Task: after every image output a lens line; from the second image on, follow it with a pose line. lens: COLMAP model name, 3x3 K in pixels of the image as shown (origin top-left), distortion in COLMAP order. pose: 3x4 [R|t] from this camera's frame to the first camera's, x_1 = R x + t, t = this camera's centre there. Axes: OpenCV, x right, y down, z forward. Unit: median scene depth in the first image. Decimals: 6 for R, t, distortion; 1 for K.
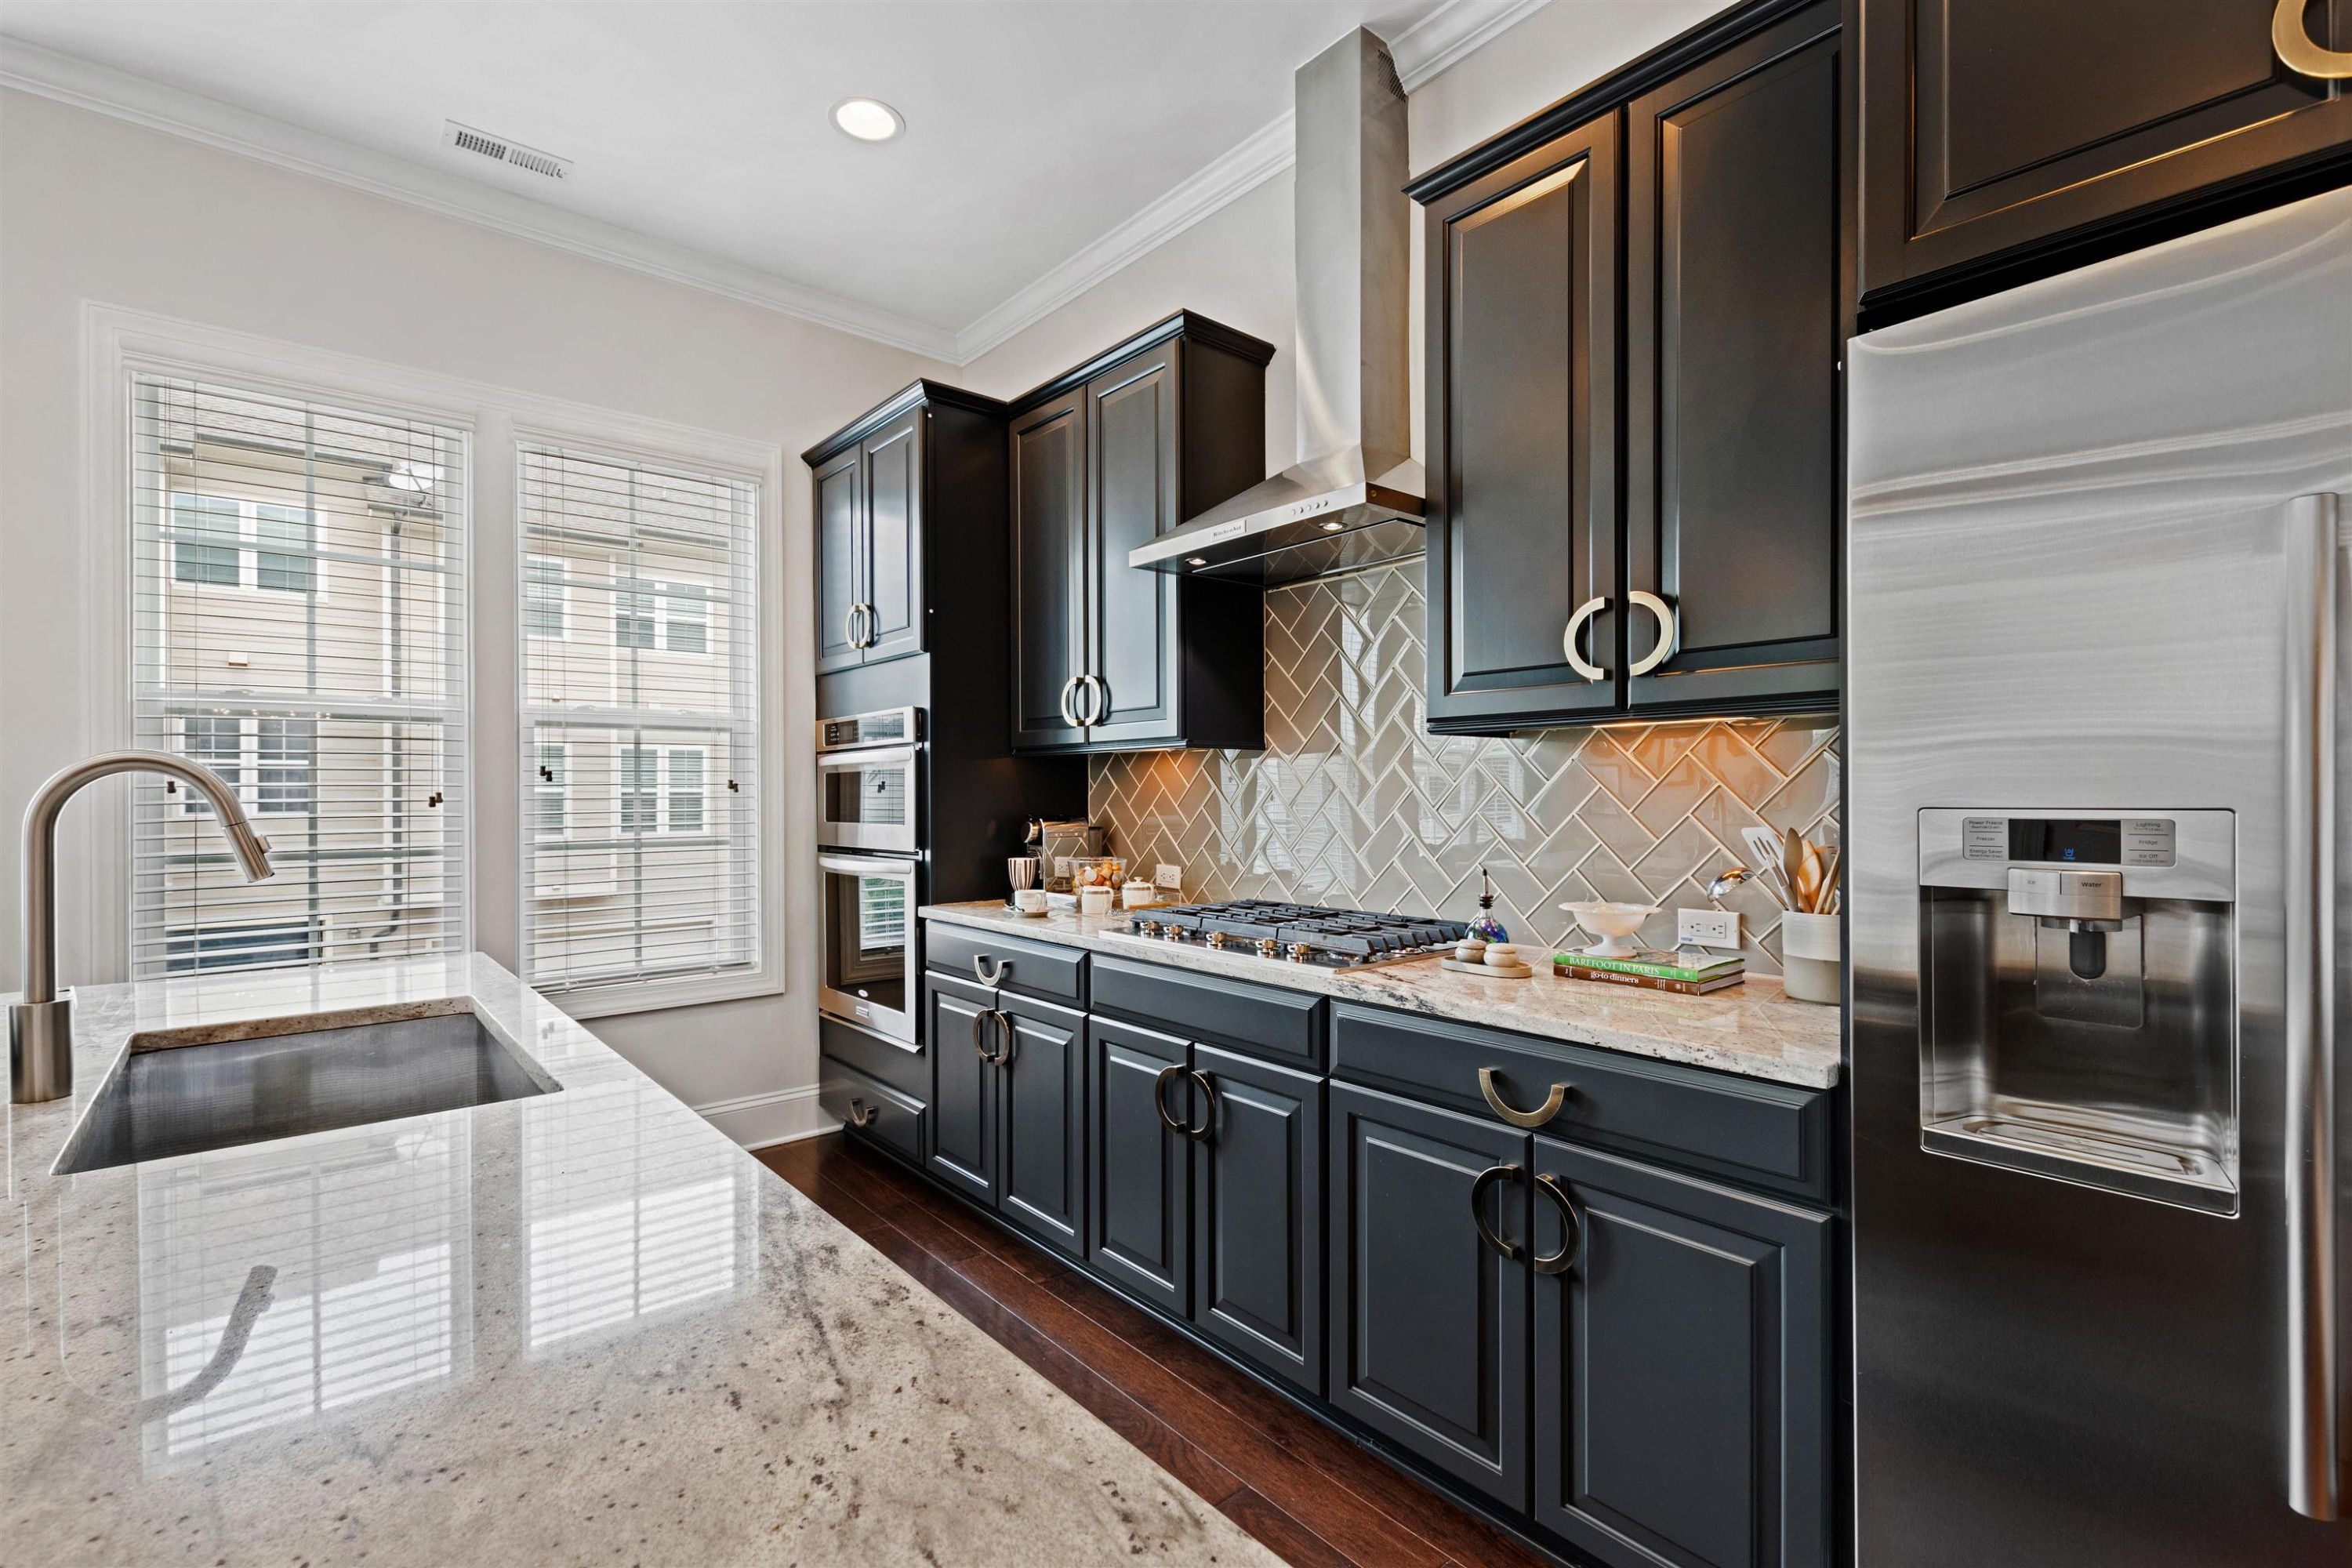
lens RADIAL K [[1047.7, 0, 1175.4], [0, 1047.7, 788.6], [0, 0, 1]] dist [0.012895, -0.002172]
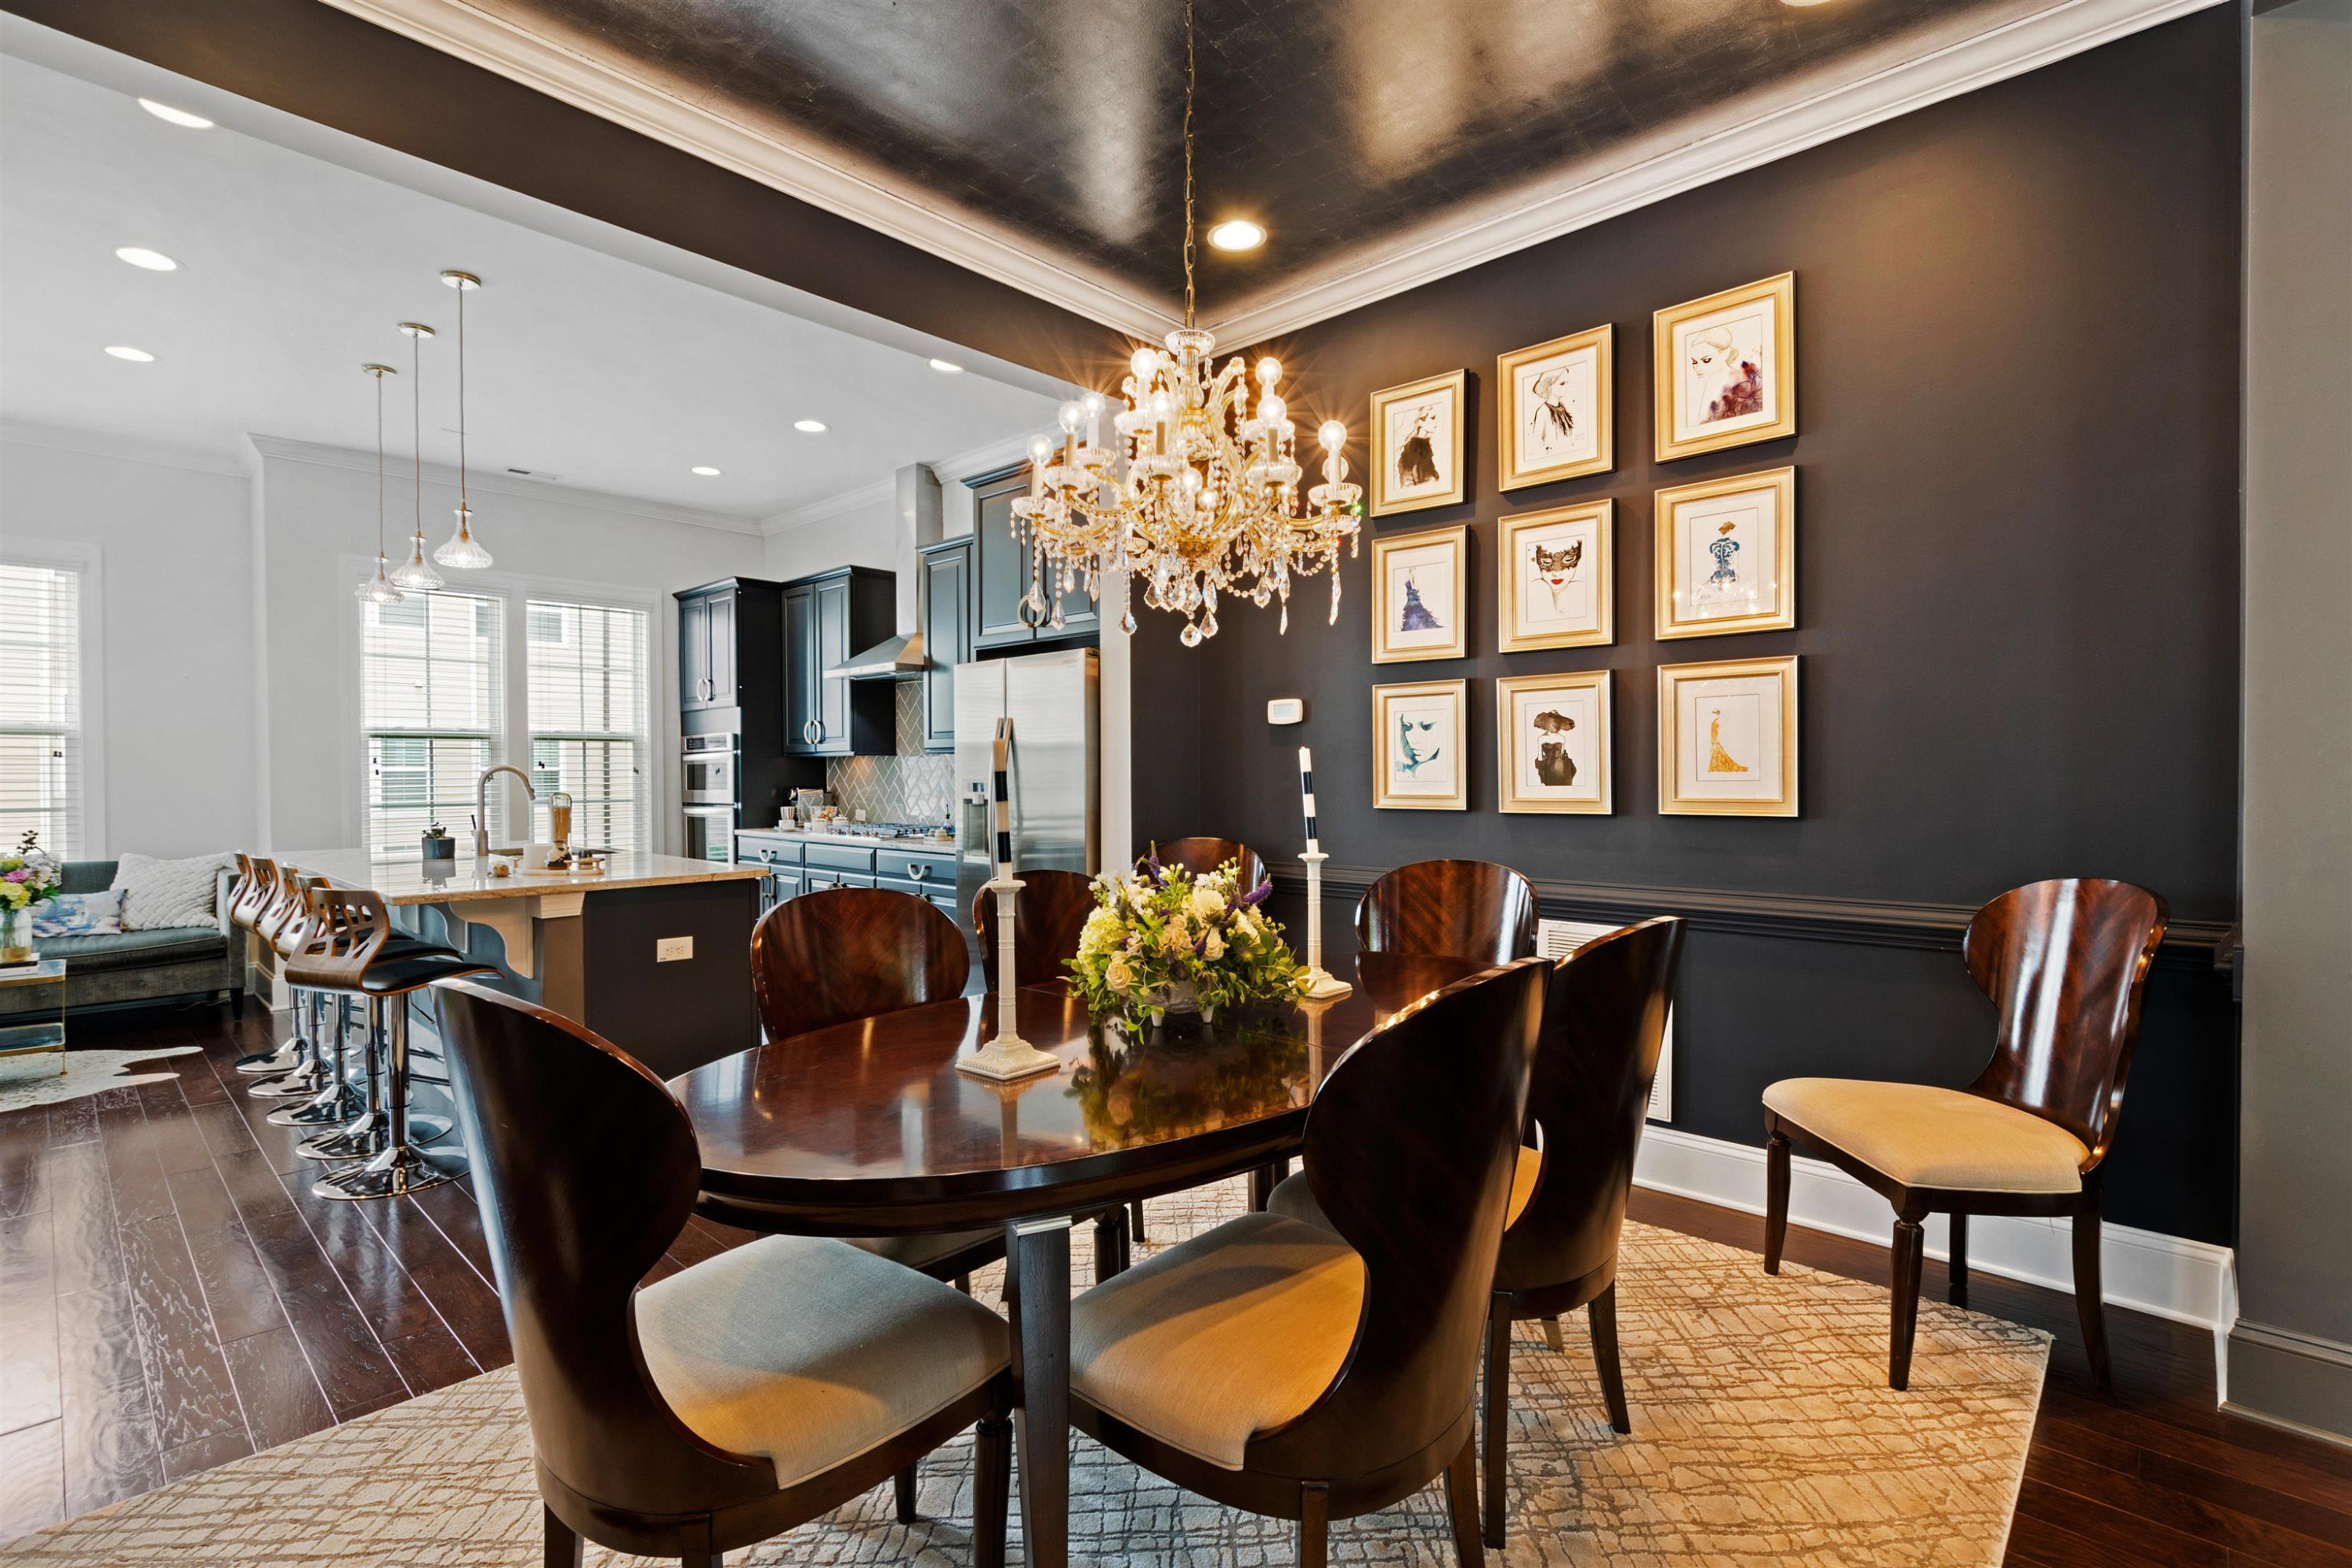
lens RADIAL K [[1047.7, 0, 1139.5], [0, 1047.7, 779.1], [0, 0, 1]] dist [0.012895, -0.002172]
pose [[0.995232, -0.000063, 0.097534, 0.395076], [-0.001121, 0.999926, 0.012083, -0.015651], [-0.097527, -0.012135, 0.995159, -1.294334]]
